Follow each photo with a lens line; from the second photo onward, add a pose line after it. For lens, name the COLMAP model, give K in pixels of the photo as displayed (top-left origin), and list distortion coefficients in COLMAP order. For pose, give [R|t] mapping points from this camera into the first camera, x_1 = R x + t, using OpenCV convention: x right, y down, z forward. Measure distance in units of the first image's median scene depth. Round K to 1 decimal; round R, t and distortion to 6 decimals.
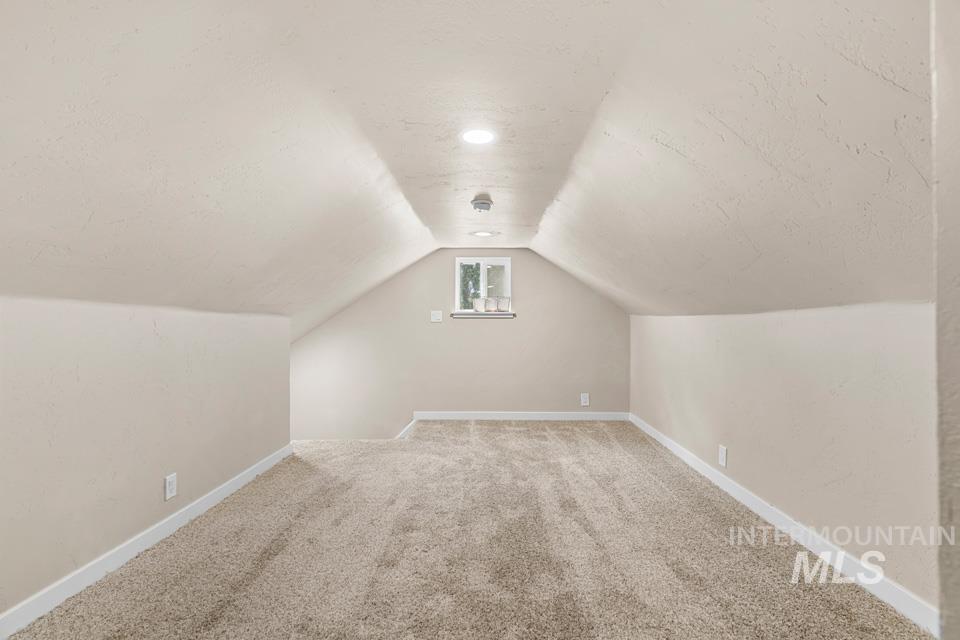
lens RADIAL K [[437.1, 0, 480.5], [0, 437.1, 326.3], [0, 0, 1]] dist [-0.005630, 0.003621]
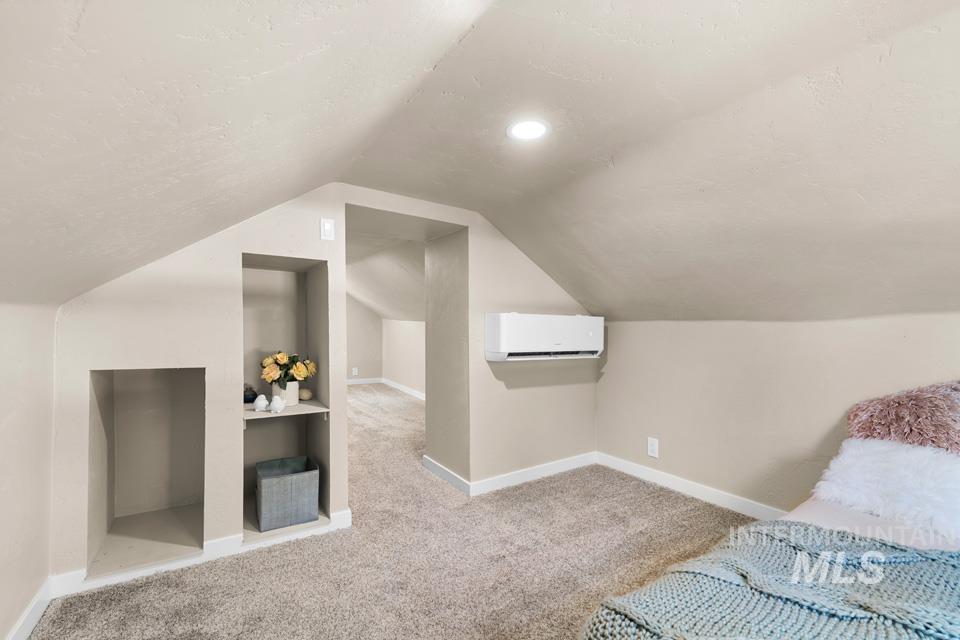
lens RADIAL K [[437.1, 0, 481.6], [0, 437.1, 324.2], [0, 0, 1]] dist [-0.005630, 0.003621]
pose [[0.839078, 0.001002, 0.544010, -0.267481], [-0.003032, 0.999991, 0.002835, -0.013170], [-0.544002, -0.004028, 0.839074, -0.651527]]
